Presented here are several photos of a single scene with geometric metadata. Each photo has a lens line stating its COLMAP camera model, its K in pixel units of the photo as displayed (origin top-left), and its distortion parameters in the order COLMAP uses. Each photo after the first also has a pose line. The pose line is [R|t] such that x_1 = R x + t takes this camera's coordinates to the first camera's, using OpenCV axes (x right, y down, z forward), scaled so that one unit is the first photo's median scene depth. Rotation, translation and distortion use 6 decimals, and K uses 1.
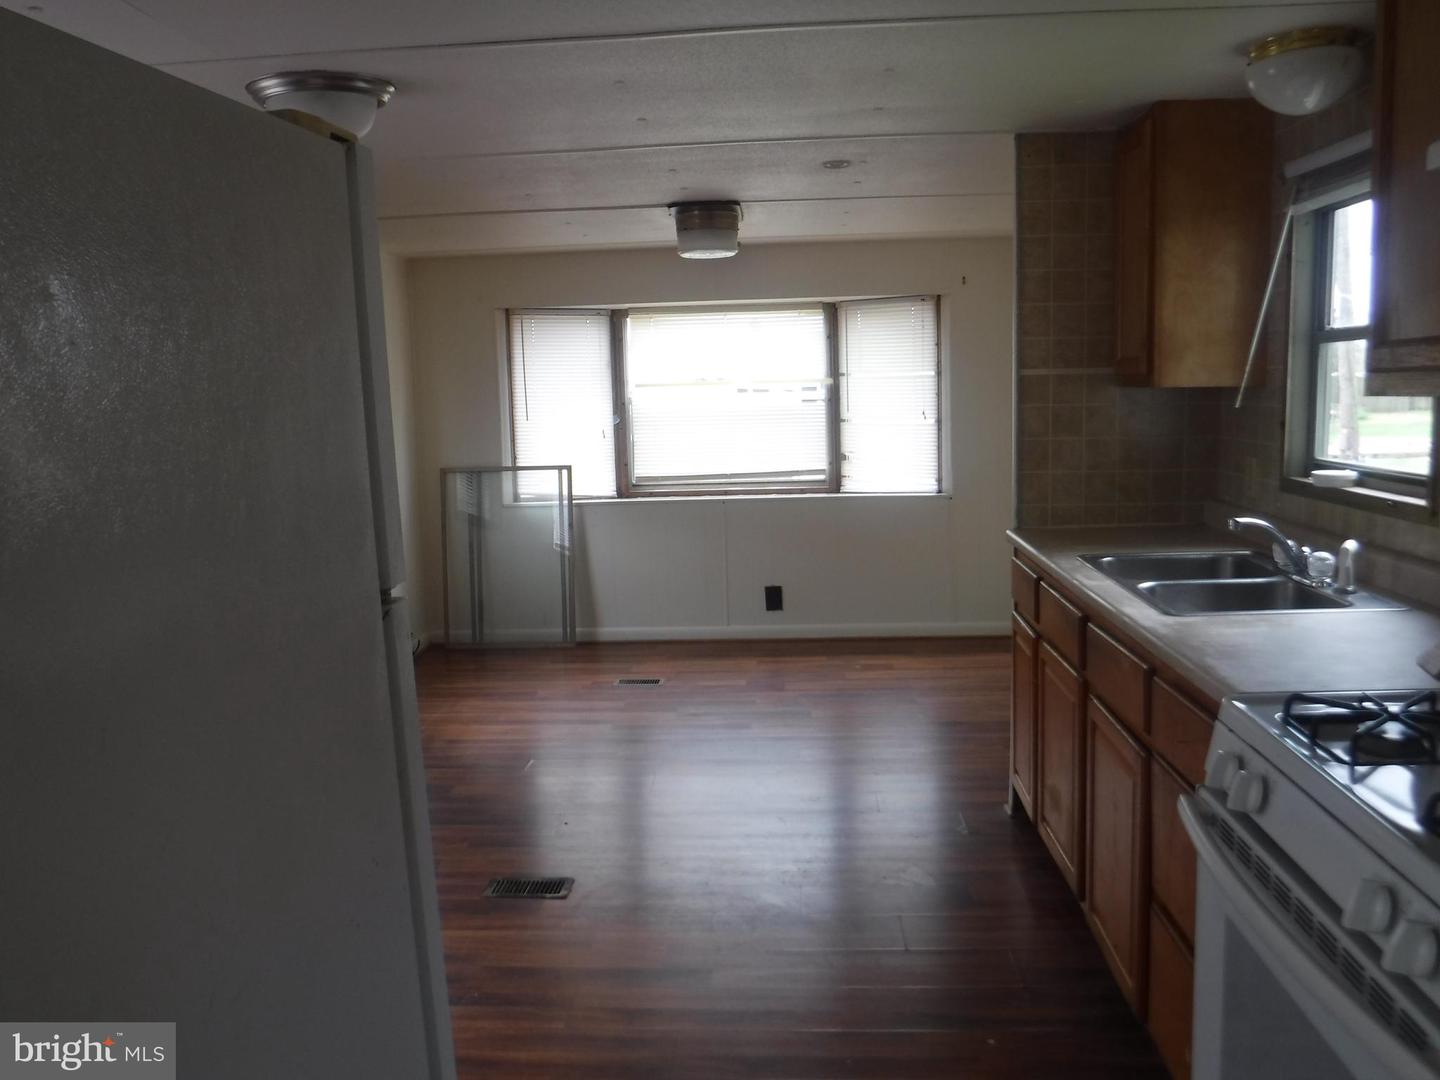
lens RADIAL K [[1203.1, 0, 719.9], [0, 1203.1, 548.9], [0, 0, 1]] dist [-0.015859, 0.001178]
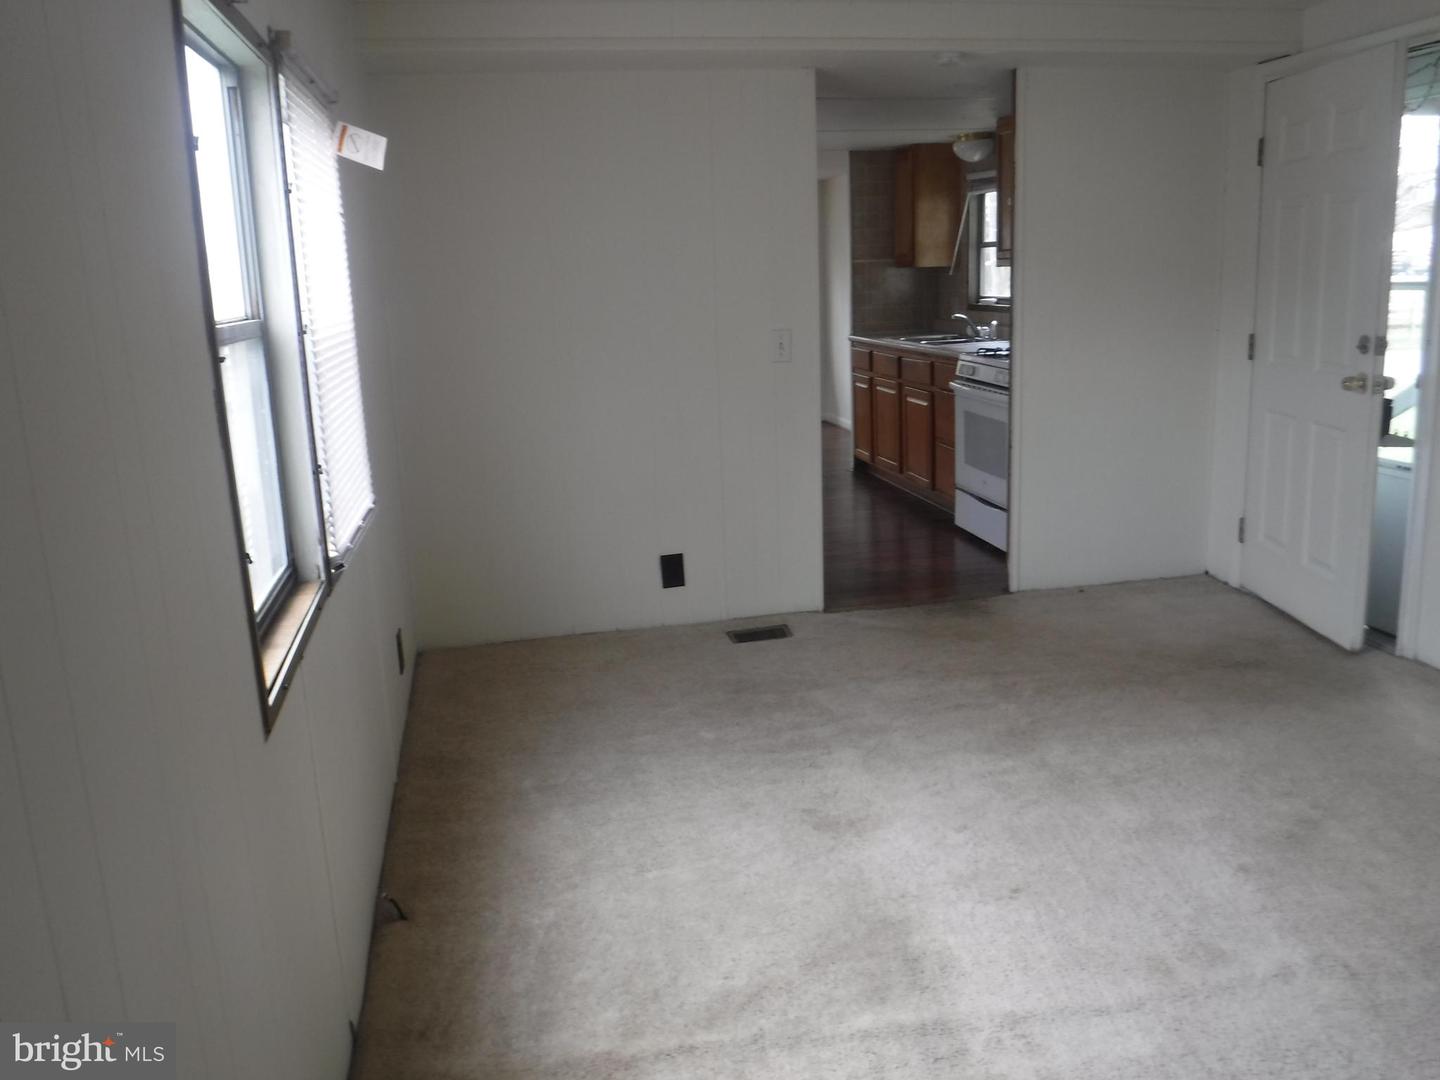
lens RADIAL K [[1203.1, 0, 724.3], [0, 1203.1, 532.0], [0, 0, 1]] dist [-0.015859, 0.001178]
pose [[0.966767, -0.060492, 0.248399, -0.693968], [0.043463, 0.996349, 0.073482, 0.216953], [-0.251937, -0.060243, 0.965867, -1.356686]]
